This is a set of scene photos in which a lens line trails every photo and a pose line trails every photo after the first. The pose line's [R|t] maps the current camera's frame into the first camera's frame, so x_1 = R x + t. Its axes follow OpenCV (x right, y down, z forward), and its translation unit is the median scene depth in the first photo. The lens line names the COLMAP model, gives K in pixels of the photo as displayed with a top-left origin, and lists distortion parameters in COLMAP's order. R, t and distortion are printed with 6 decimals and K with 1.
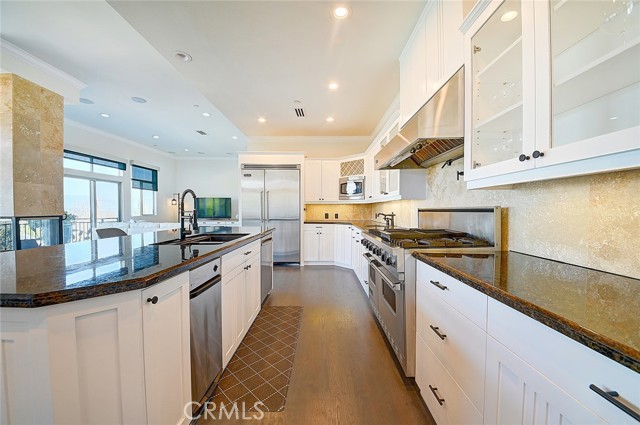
lens RADIAL K [[236.3, 0, 325.2], [0, 236.3, 215.8], [0, 0, 1]] dist [-0.012437, -0.002025]
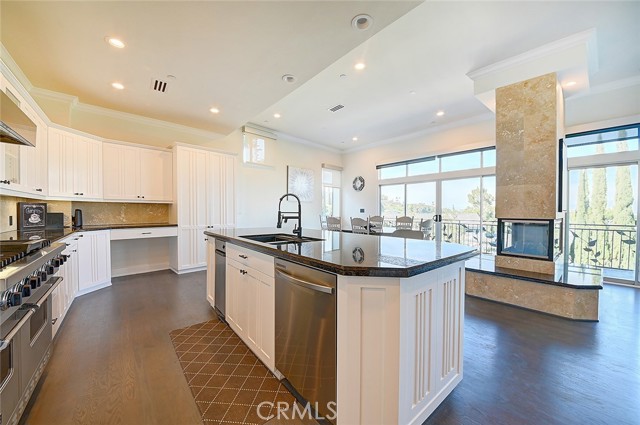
lens RADIAL K [[236.3, 0, 316.8], [0, 236.3, 213.3], [0, 0, 1]] dist [-0.012437, -0.002025]
pose [[-0.781925, -0.001932, -0.623369, 0.015295], [-0.022737, 0.999418, 0.025423, -0.026595], [0.622957, 0.034052, -0.781514, 1.220461]]
